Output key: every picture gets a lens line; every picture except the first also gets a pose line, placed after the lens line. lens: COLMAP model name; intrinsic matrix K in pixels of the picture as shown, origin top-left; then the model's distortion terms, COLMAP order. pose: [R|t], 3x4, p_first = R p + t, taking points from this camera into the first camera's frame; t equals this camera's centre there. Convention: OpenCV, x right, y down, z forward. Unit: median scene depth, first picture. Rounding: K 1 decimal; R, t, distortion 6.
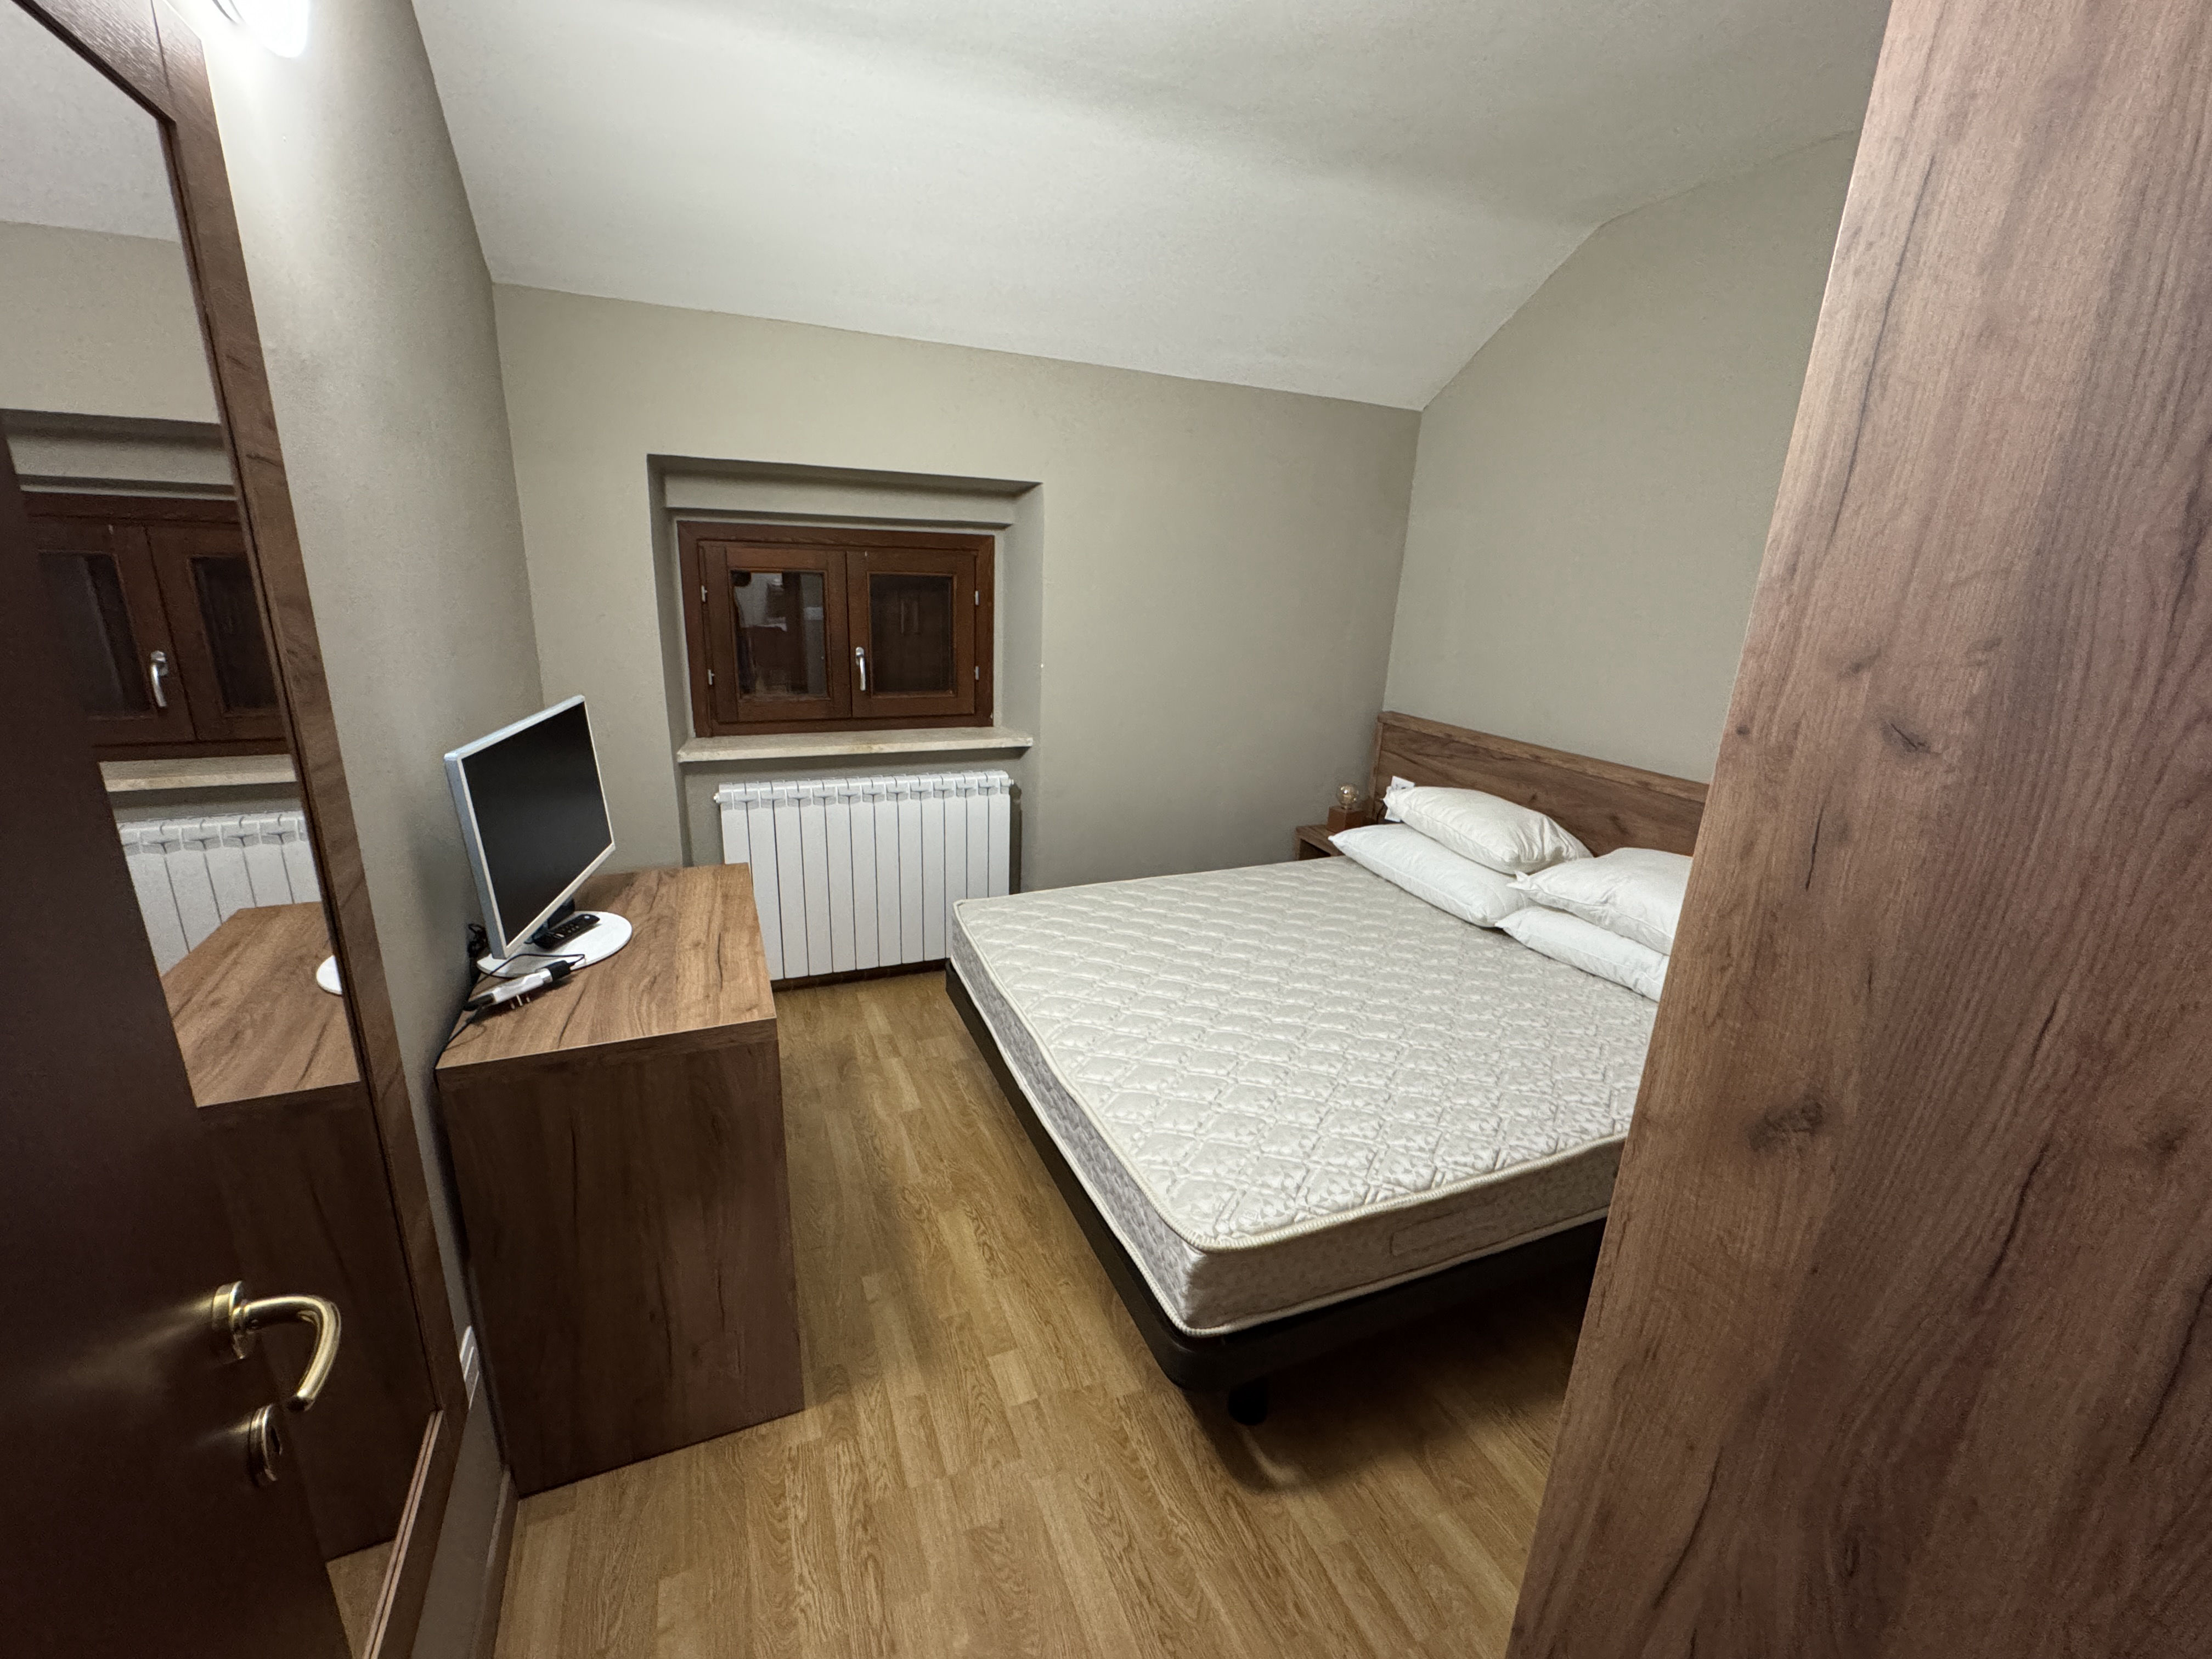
lens RADIAL K [[915.6, 0, 1101.7], [0, 915.6, 823.4], [0, 0, 1]] dist [-0.001304, -0.000254]
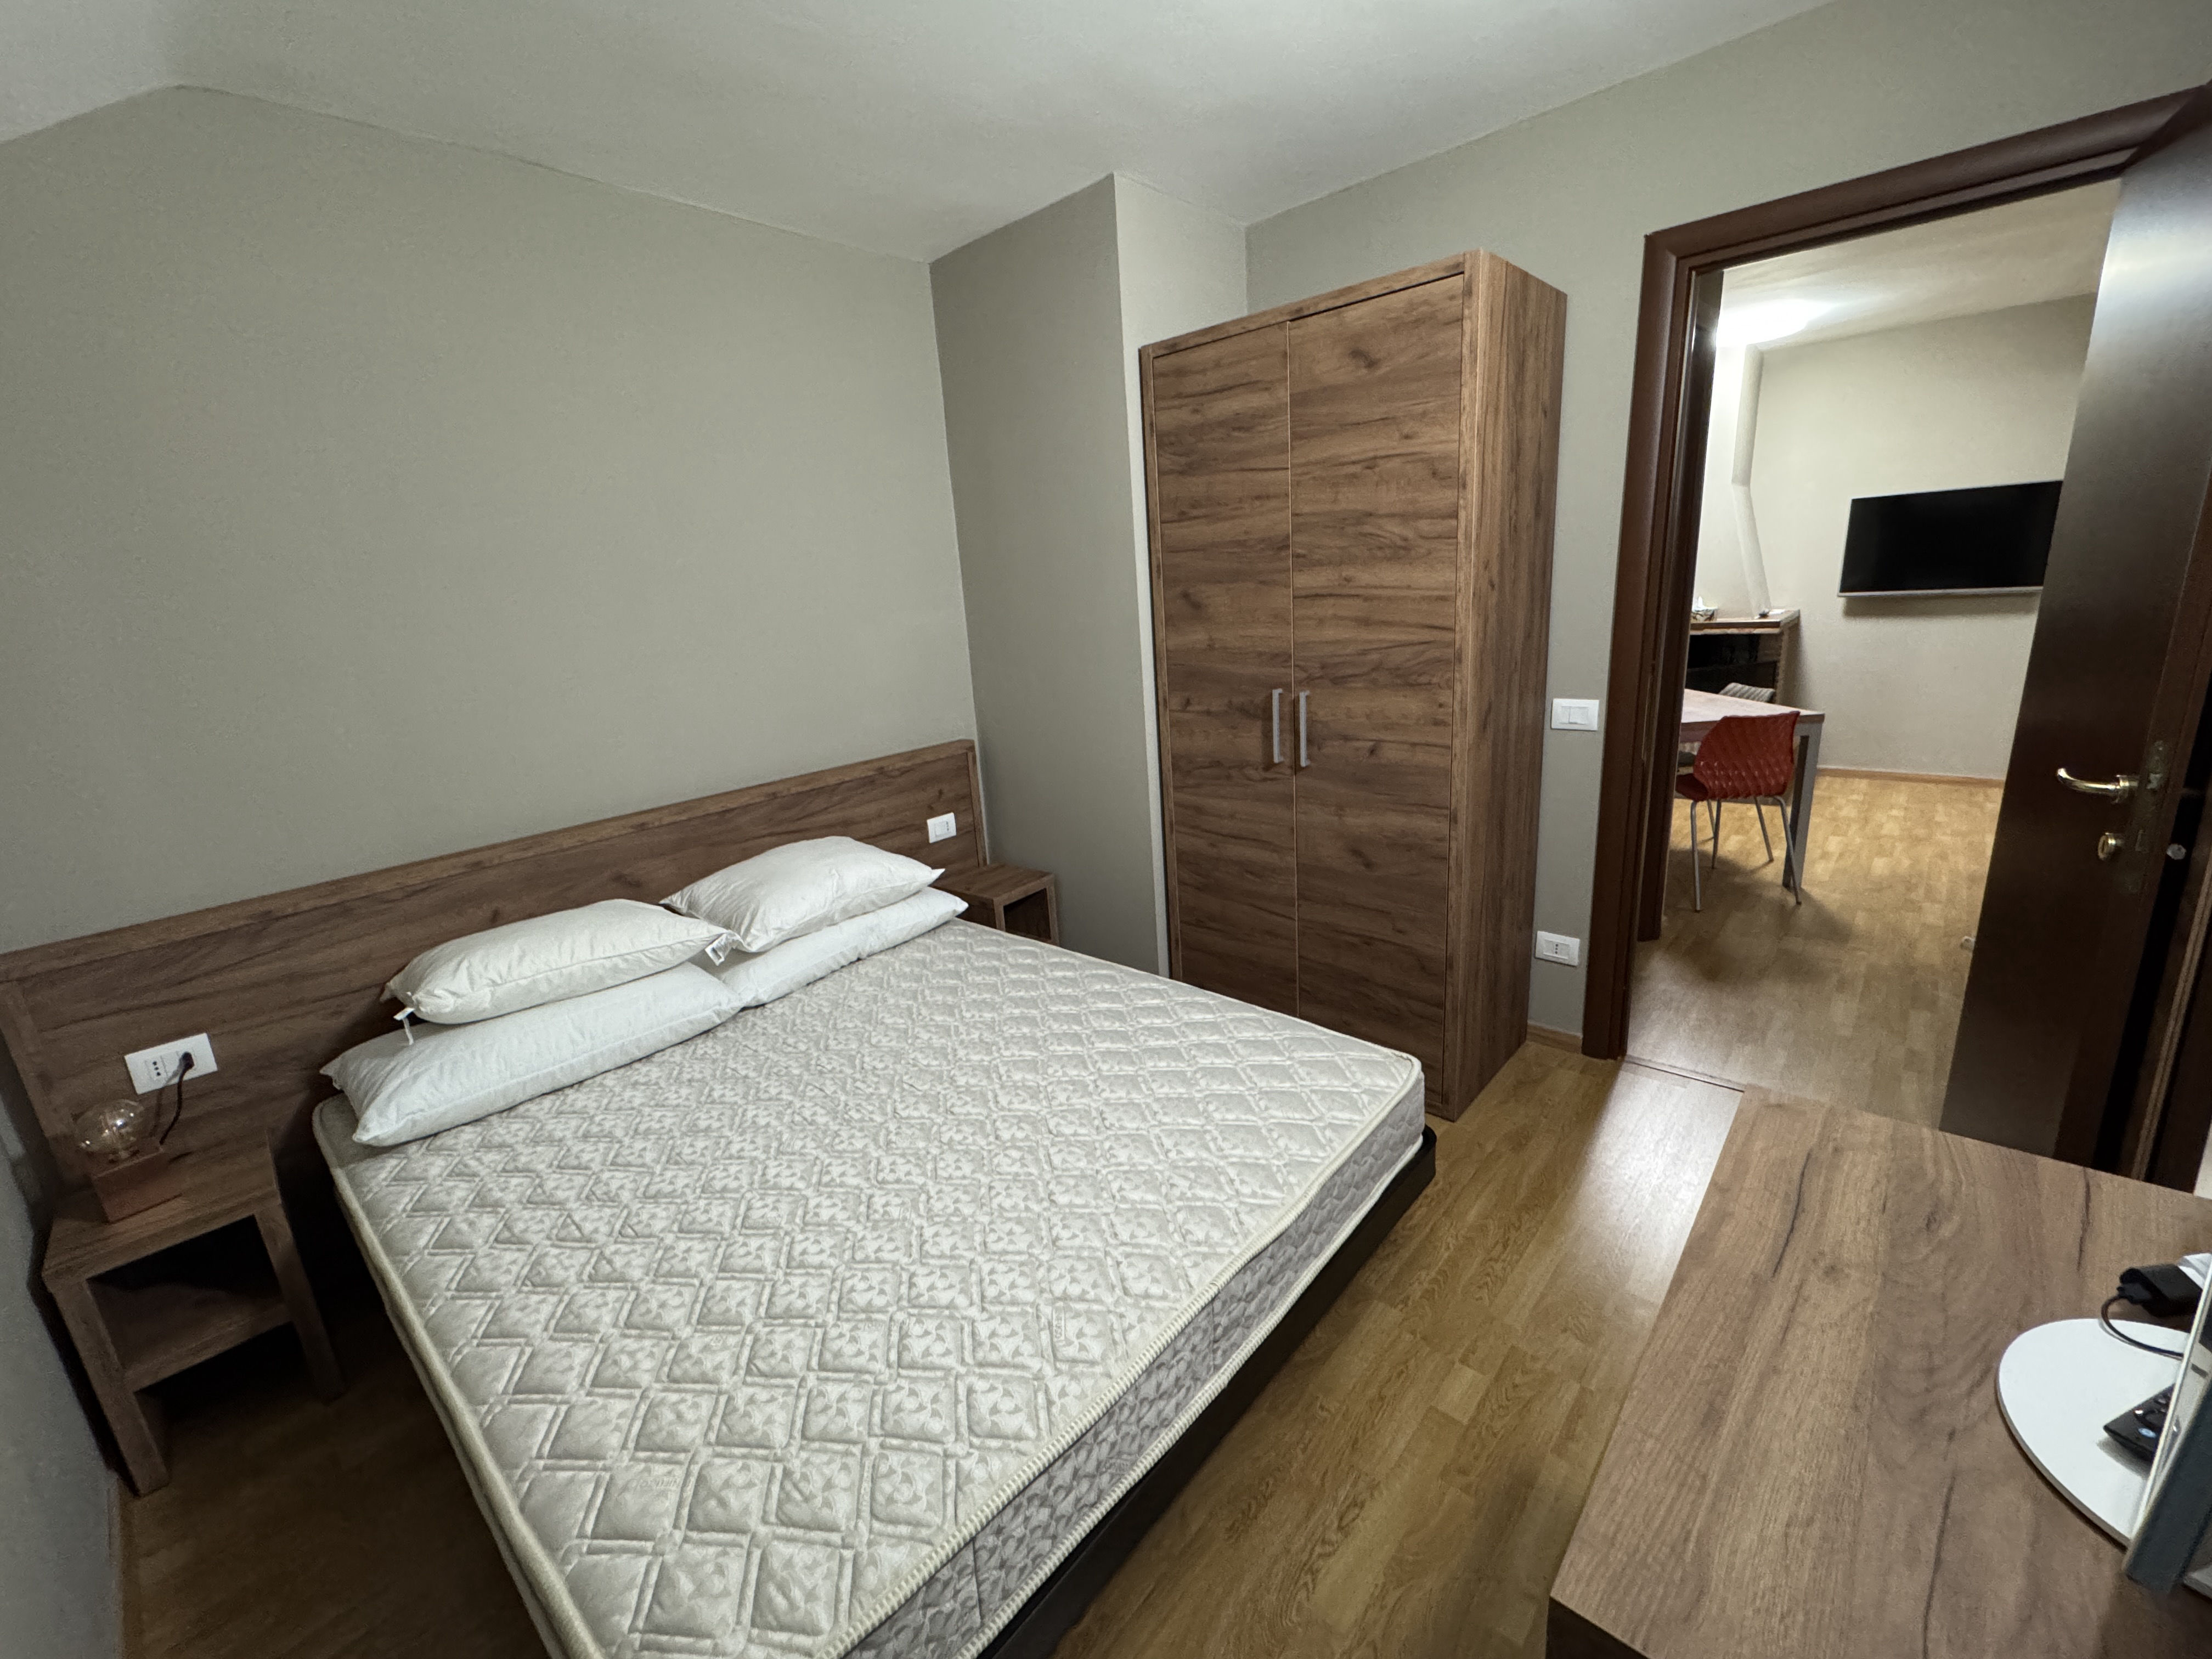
lens RADIAL K [[915.6, 0, 1101.7], [0, 915.6, 823.4], [0, 0, 1]] dist [-0.001304, -0.000254]
pose [[-0.418624, -0.236559, 0.876809, -0.582115], [0.306349, 0.872105, 0.381553, -0.359671], [-0.854930, 0.428337, -0.292614, 1.227384]]
